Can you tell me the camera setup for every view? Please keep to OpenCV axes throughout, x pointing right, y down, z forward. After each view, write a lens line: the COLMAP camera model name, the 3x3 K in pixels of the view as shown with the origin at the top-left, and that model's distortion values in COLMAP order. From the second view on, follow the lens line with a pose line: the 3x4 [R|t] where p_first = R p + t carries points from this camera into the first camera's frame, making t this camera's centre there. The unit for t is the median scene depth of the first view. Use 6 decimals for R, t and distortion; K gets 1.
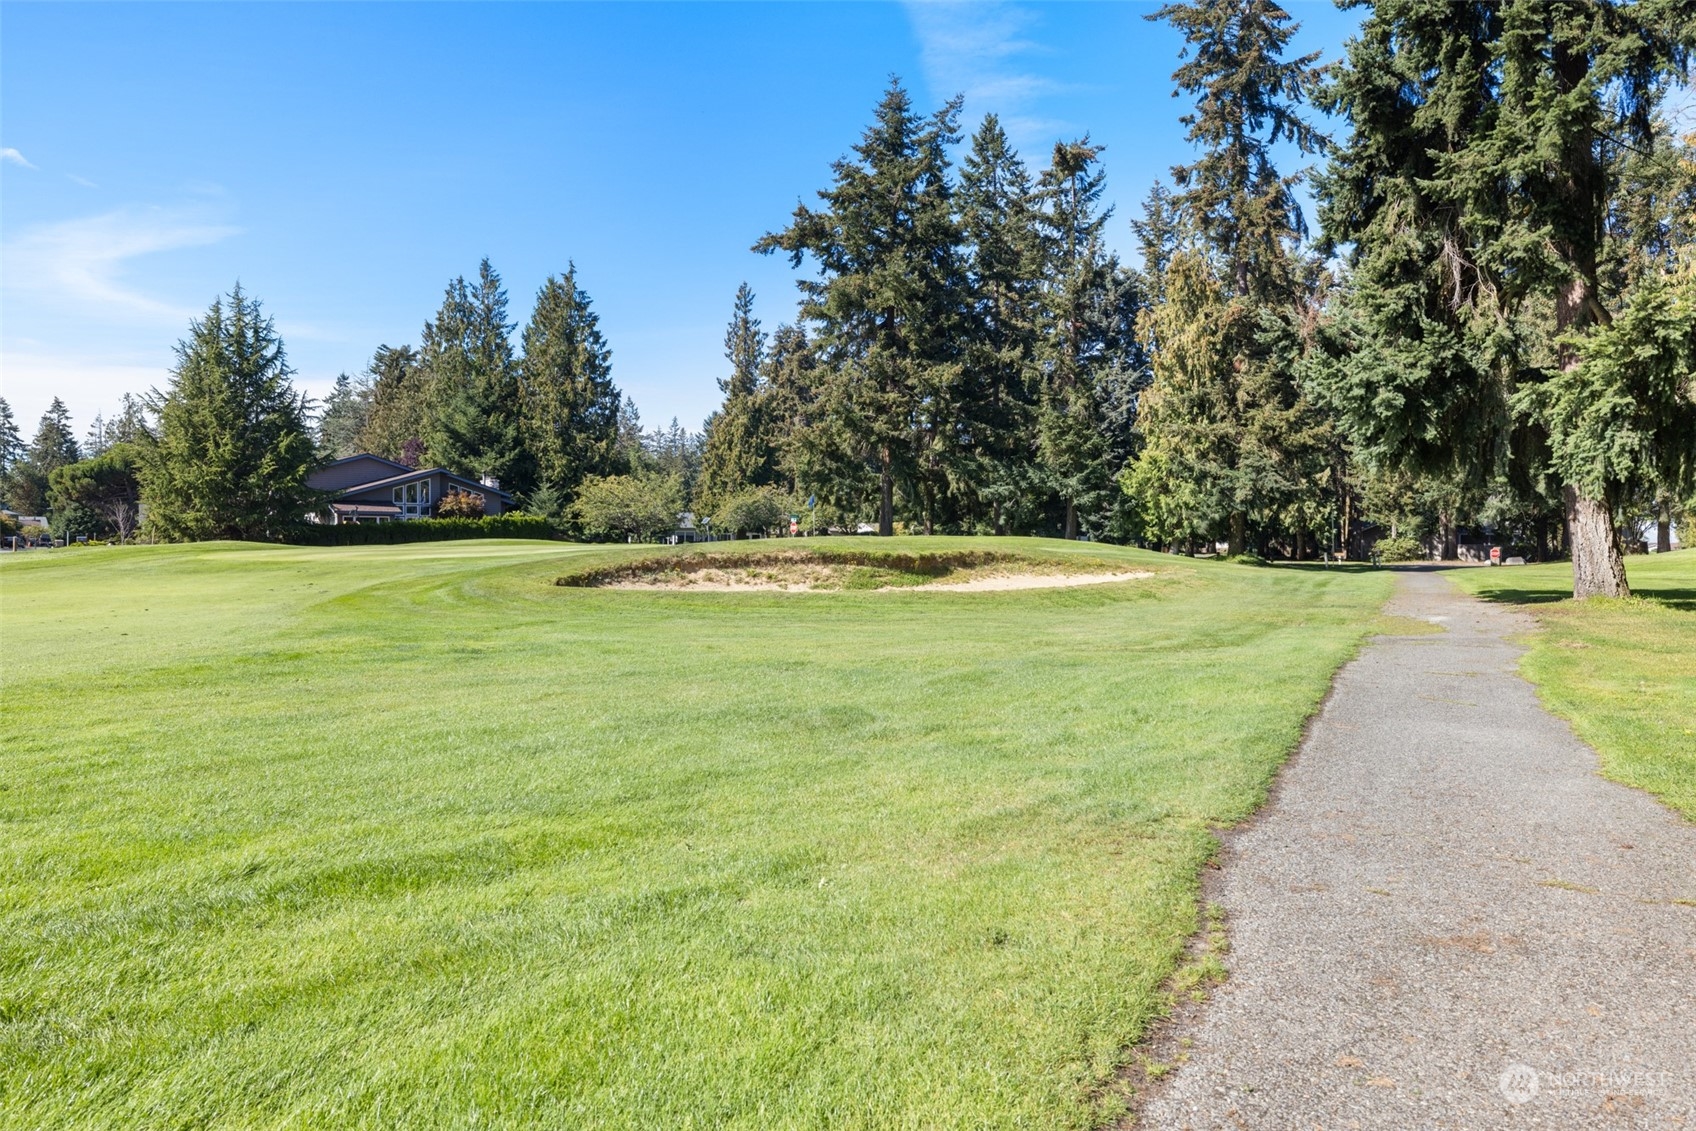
lens RADIAL K [[1180.9, 0, 844.3], [0, 1180.9, 568.6], [0, 0, 1]] dist [-0.002044, 0.006924]
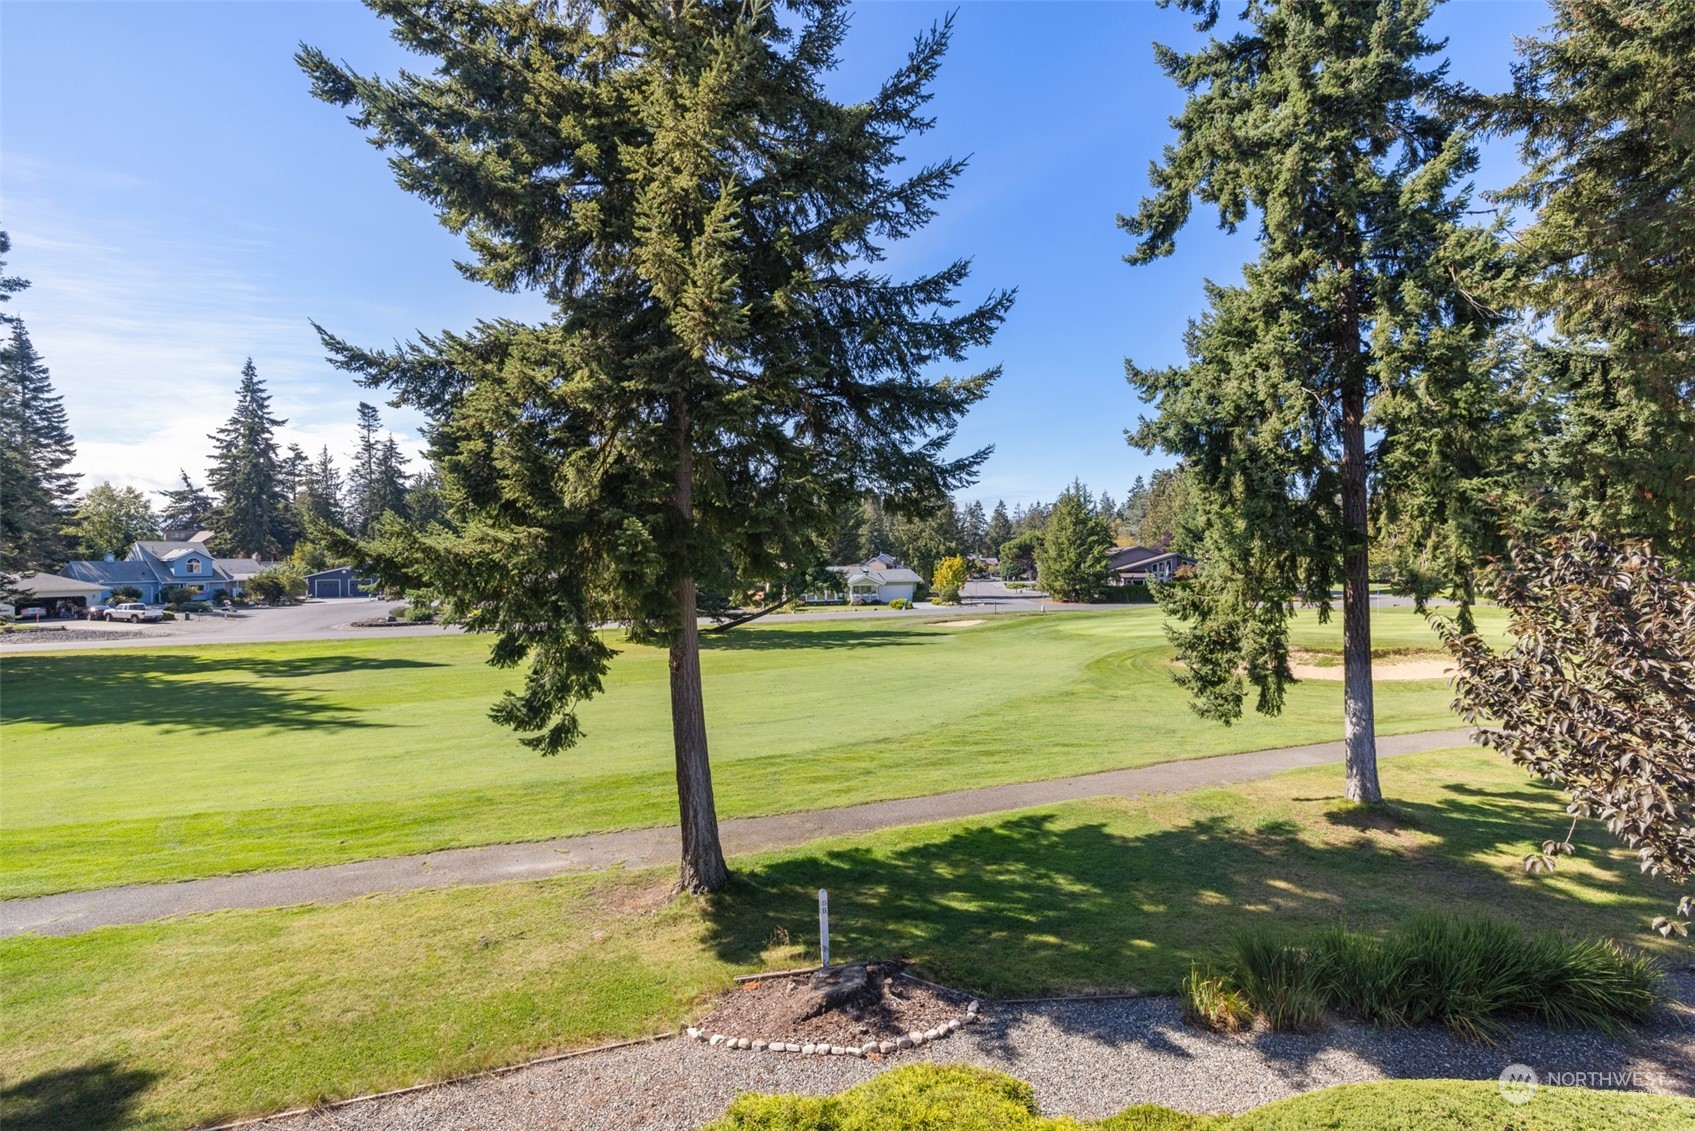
lens RADIAL K [[736.1, 0, 839.6], [0, 736.1, 561.8], [0, 0, 1]] dist [0.000811, 0.001068]
pose [[0.697001, -0.008397, -0.717021, 0.145427], [0.000887, 0.999941, -0.010848, -0.063729], [0.717069, 0.006925, 0.696968, -0.246300]]
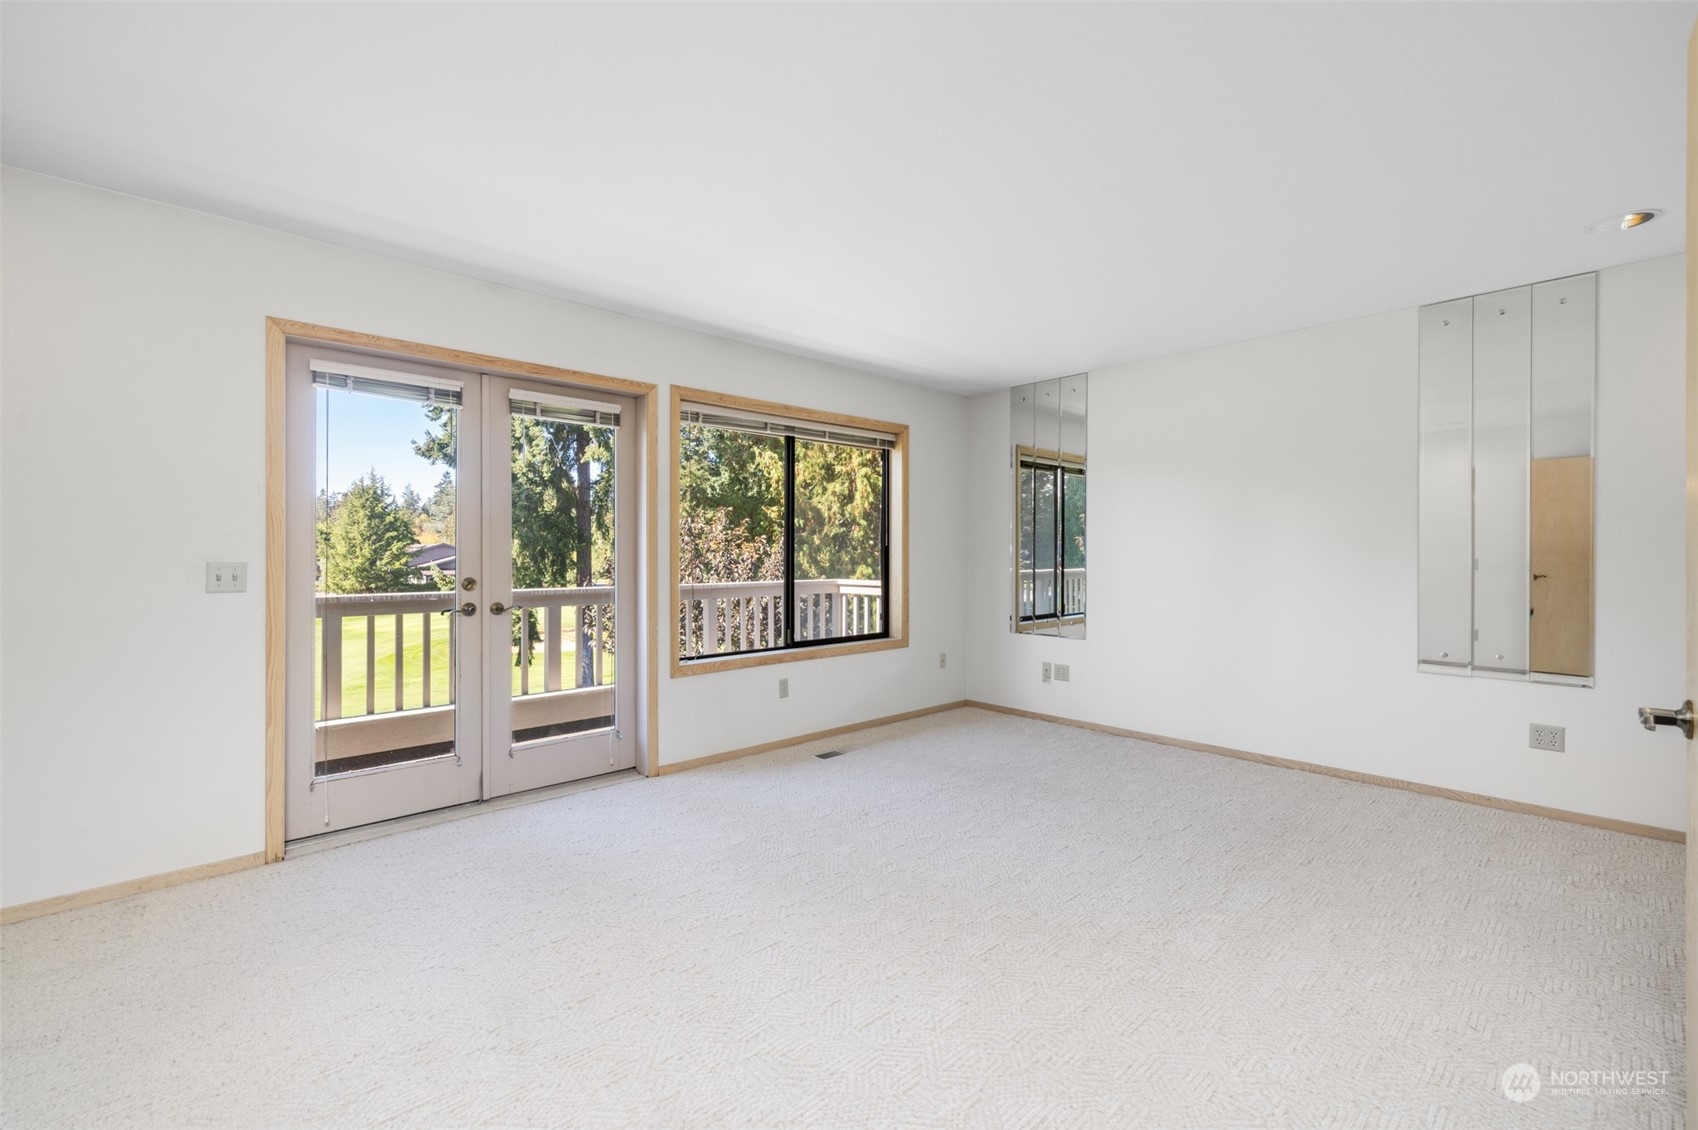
lens RADIAL K [[737.4, 0, 850.2], [0, 737.4, 553.9], [0, 0, 1]] dist [0.000811, 0.001068]
pose [[0.996363, -0.004257, 0.085109, 0.183486], [0.005713, 0.999841, -0.016876, -0.060604], [-0.085024, 0.017301, 0.996229, -0.310824]]
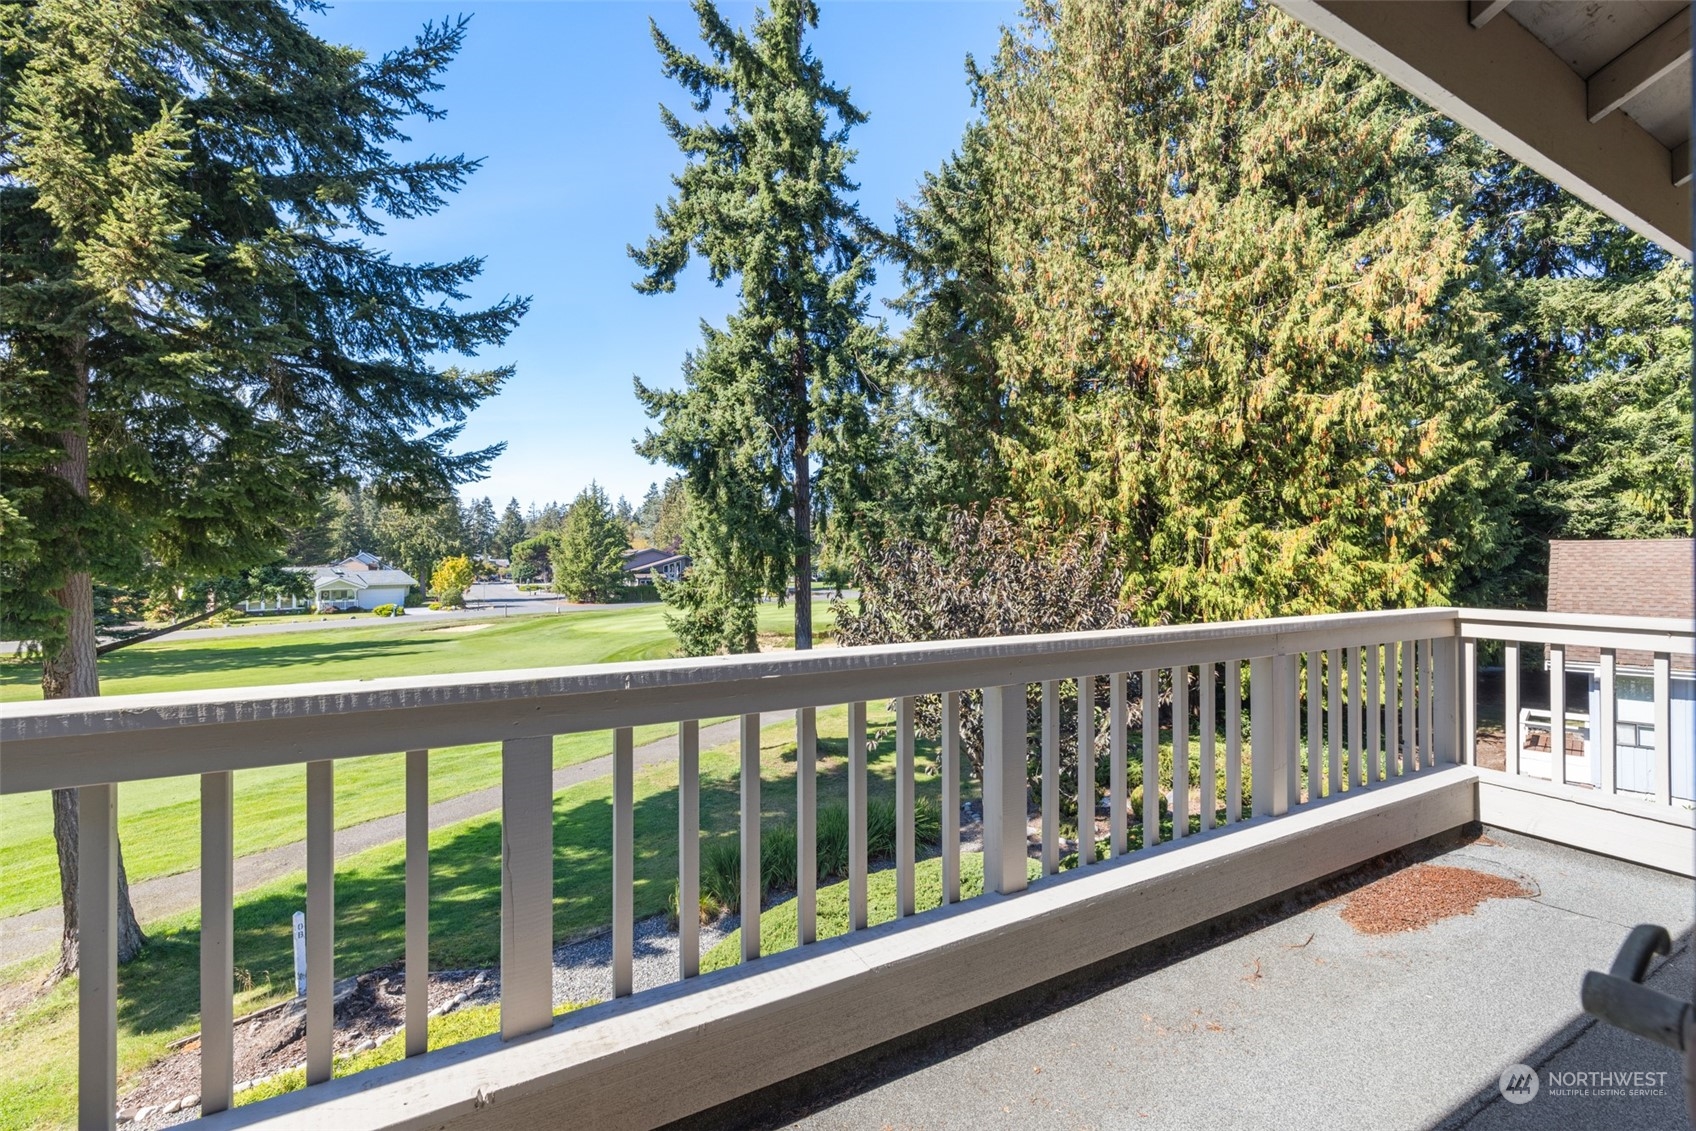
lens RADIAL K [[736.6, 0, 844.7], [0, 736.6, 559.9], [0, 0, 1]] dist [0.000811, 0.001068]
pose [[0.987134, -0.003979, -0.159849, 0.157652], [0.001459, 0.999873, -0.015882, -0.061341], [0.159892, 0.015445, 0.987014, -0.264514]]
